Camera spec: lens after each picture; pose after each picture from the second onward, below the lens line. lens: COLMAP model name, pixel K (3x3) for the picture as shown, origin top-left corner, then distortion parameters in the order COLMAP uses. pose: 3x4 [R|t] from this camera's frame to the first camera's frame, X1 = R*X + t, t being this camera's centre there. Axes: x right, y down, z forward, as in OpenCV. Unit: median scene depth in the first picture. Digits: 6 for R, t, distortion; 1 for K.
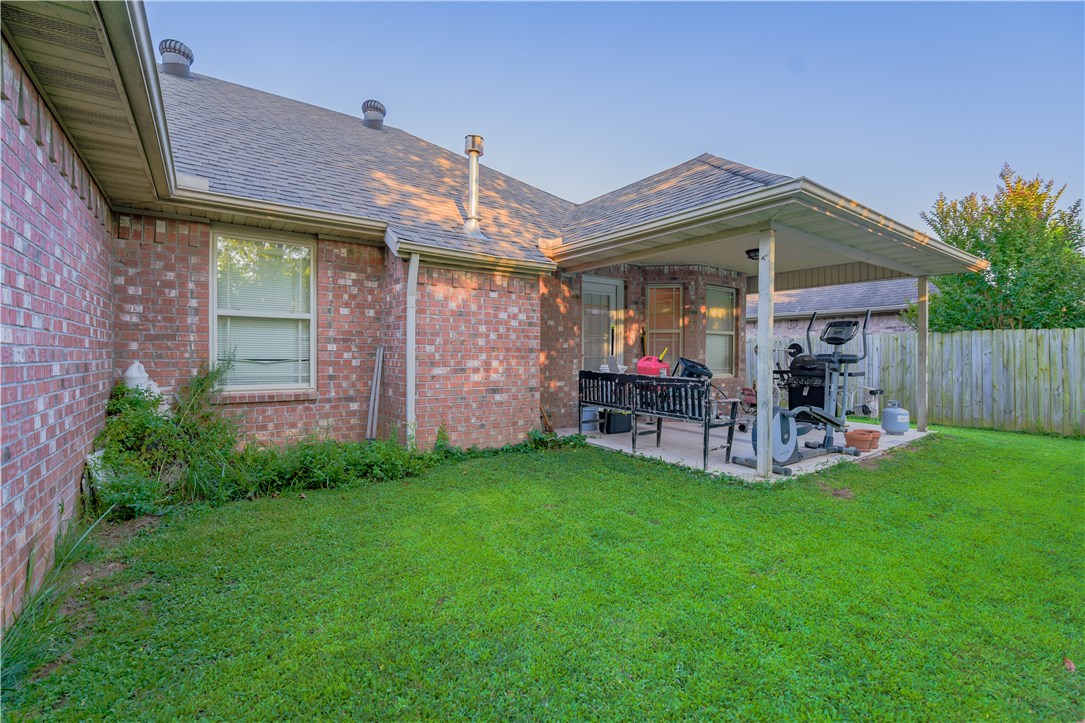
lens RADIAL K [[474.1, 0, 544.9], [0, 474.1, 357.5], [0, 0, 1]] dist [-0.006959, -0.002535]
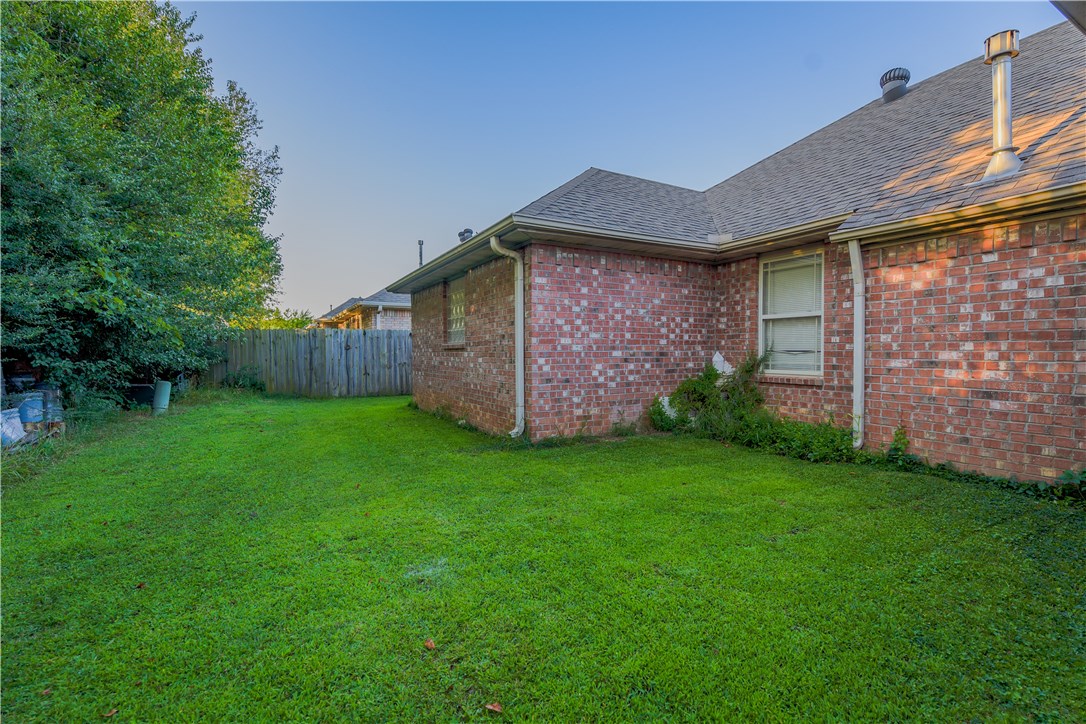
lens RADIAL K [[474.5, 0, 535.8], [0, 474.5, 361.3], [0, 0, 1]] dist [-0.006959, -0.002535]
pose [[-0.124694, 0.019158, -0.992010, 0.719026], [-0.001491, 0.999809, 0.019496, 0.008676], [0.992194, 0.003910, -0.124641, 0.450873]]
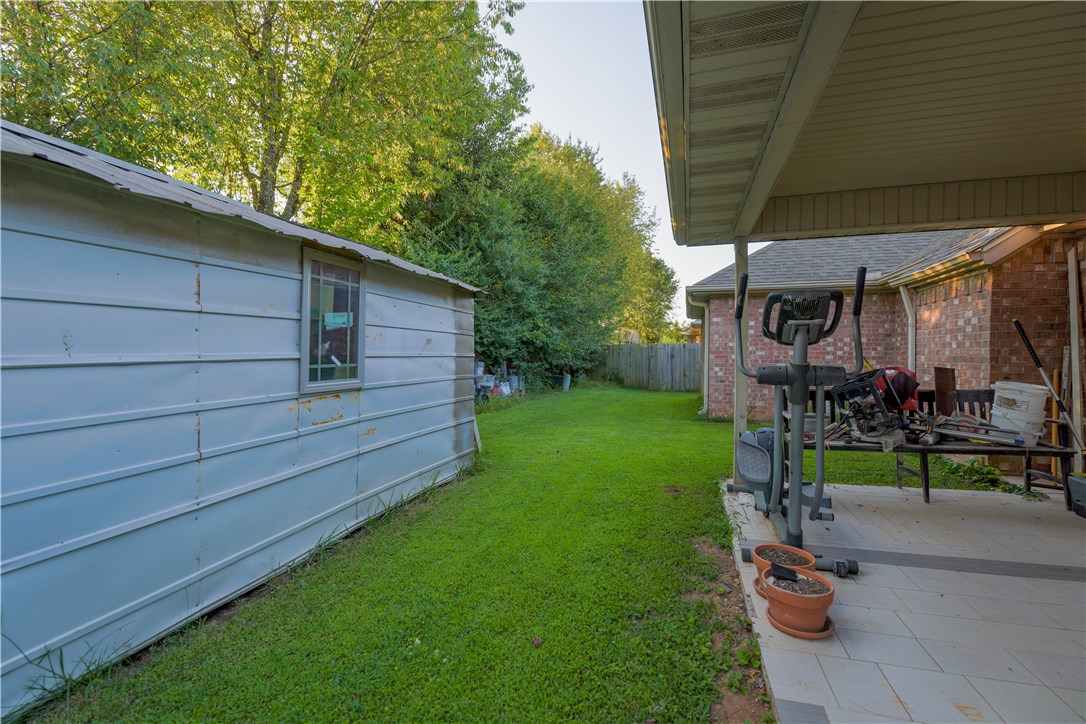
lens RADIAL K [[474.5, 0, 545.5], [0, 474.5, 359.3], [0, 0, 1]] dist [-0.006959, -0.002535]
pose [[-0.804865, -0.002971, -0.593451, 1.201285], [-0.012034, 0.999864, 0.011316, -0.019083], [0.593336, 0.016249, -0.804791, 1.371814]]
